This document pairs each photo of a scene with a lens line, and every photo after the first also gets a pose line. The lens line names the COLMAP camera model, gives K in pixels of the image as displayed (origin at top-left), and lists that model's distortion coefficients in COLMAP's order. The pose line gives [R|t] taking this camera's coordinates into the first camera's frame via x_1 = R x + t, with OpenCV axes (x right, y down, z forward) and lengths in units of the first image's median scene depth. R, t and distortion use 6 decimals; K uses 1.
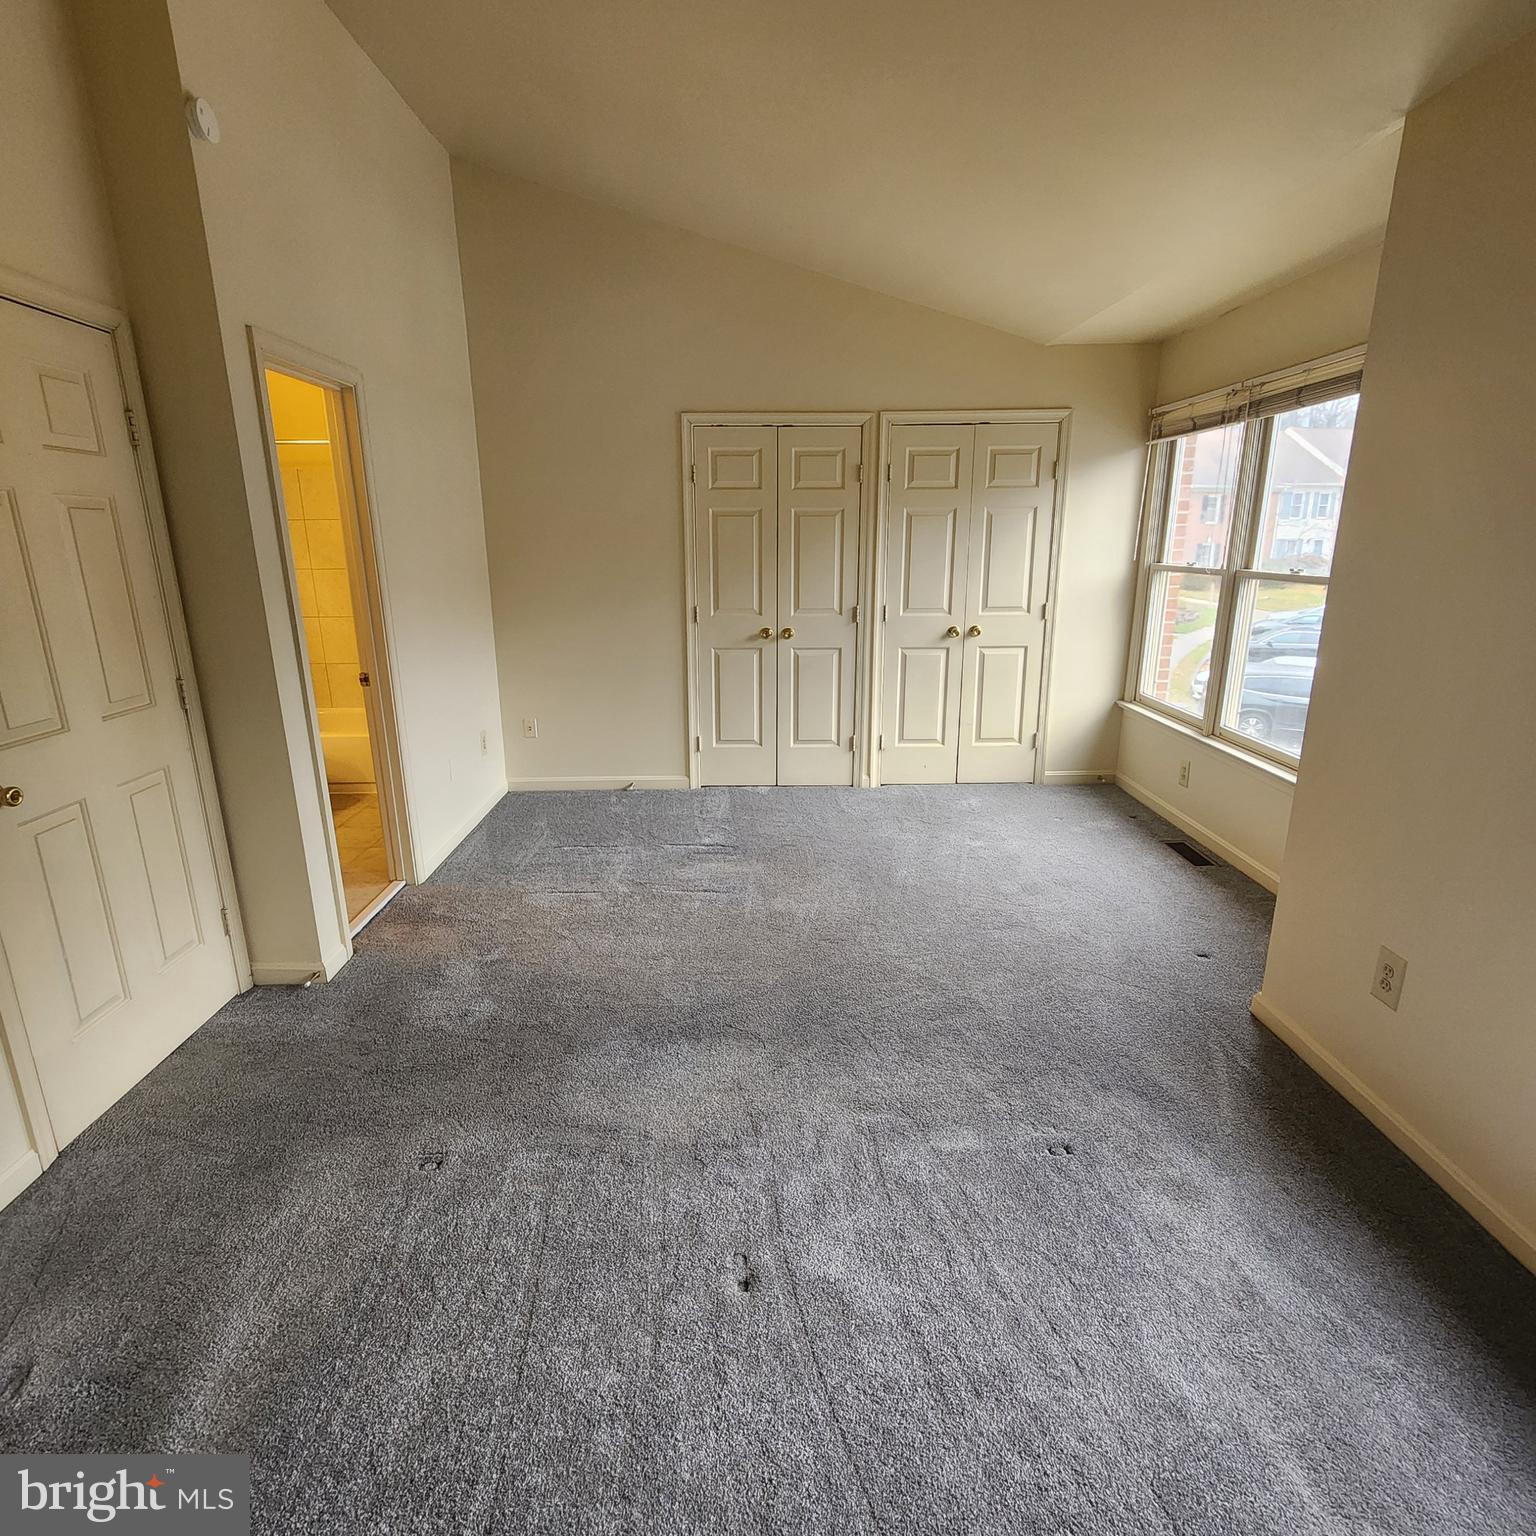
lens RADIAL K [[840.1, 0, 766.4], [0, 840.1, 762.3], [0, 0, 1]] dist [0.001991, -0.001779]
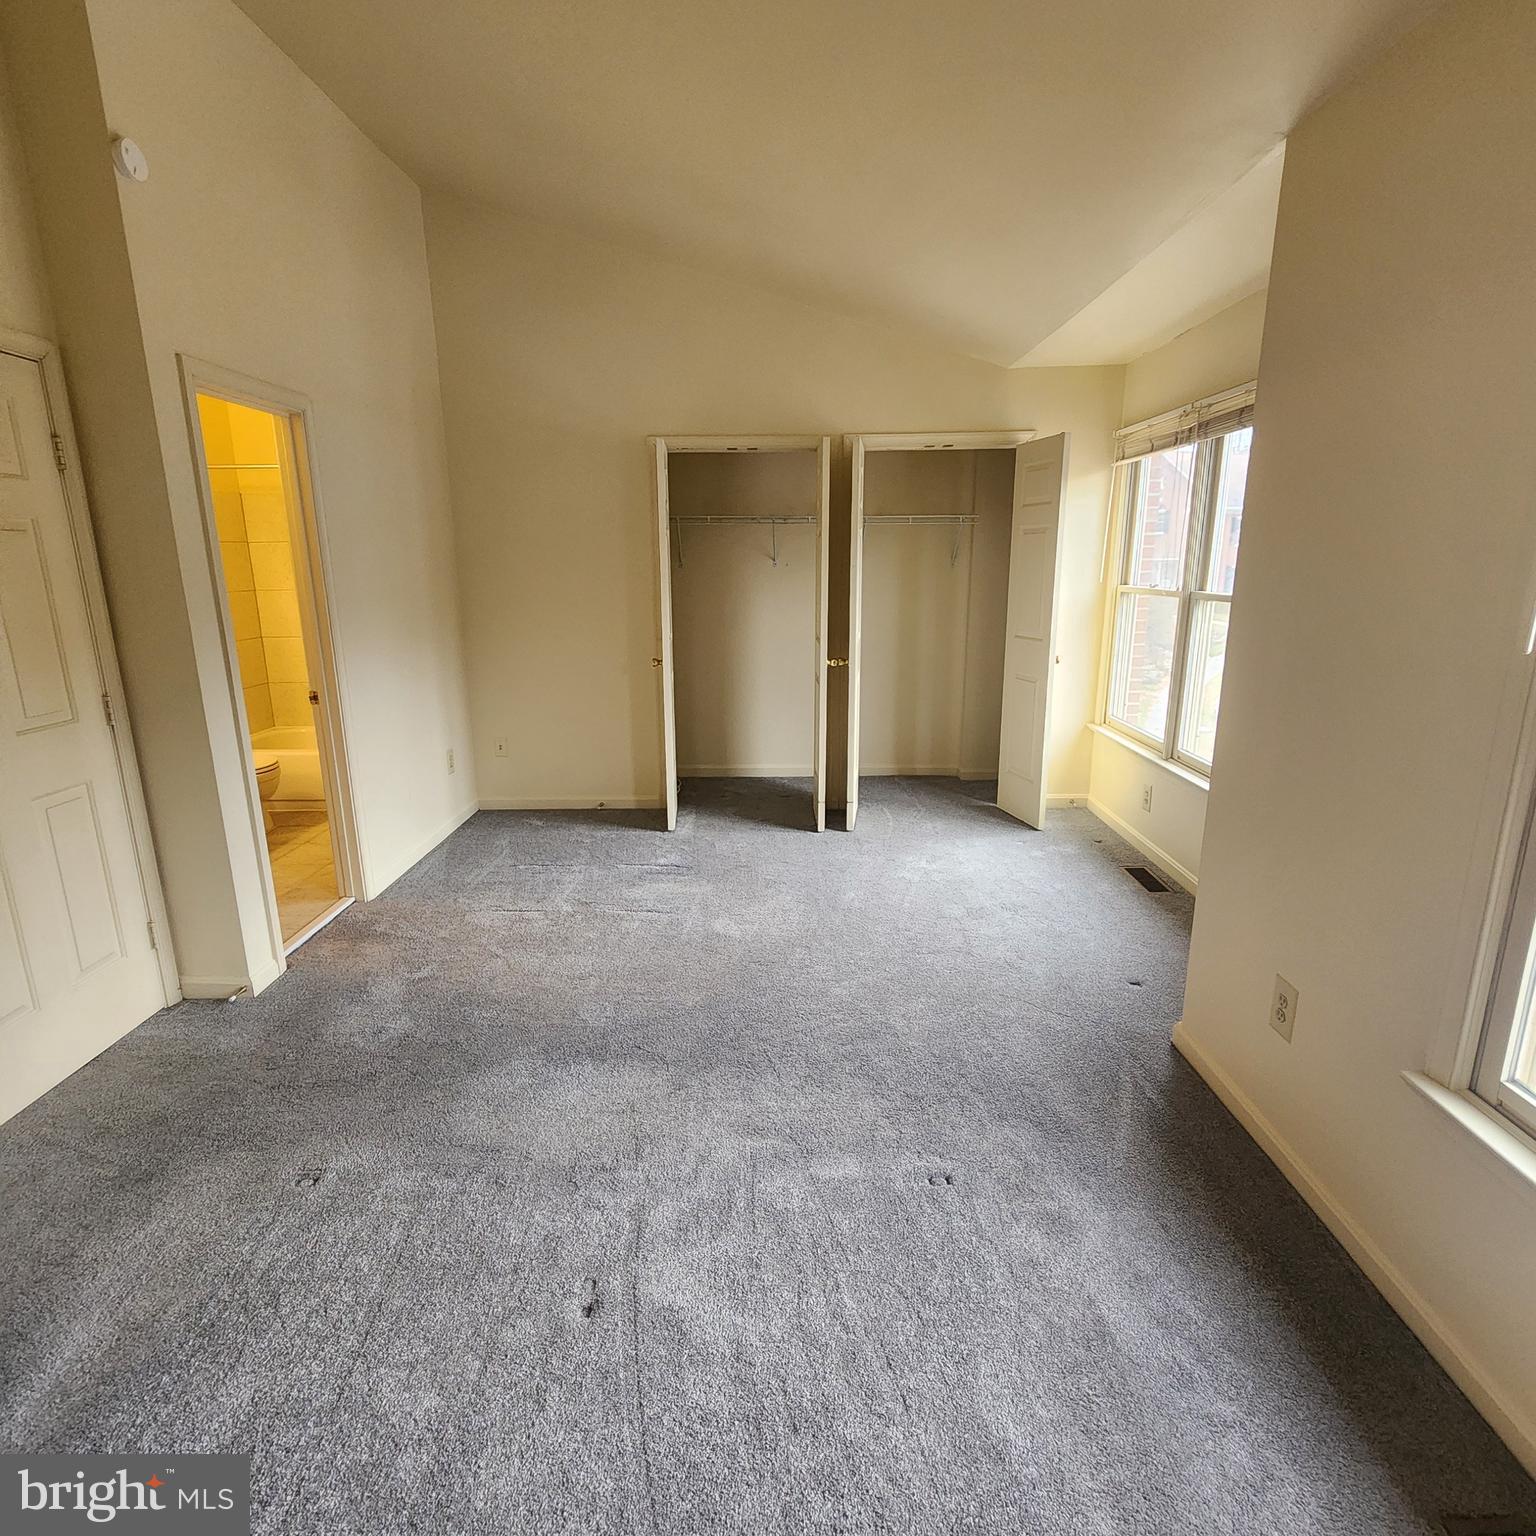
lens RADIAL K [[843.3, 0, 769.7], [0, 843.3, 762.3], [0, 0, 1]] dist [0.001664, -0.001877]
pose [[0.999526, 0.007315, -0.029912, 0.174403], [-0.008106, 0.999618, -0.026414, 0.003219], [0.029707, 0.026644, 0.999203, 0.001303]]
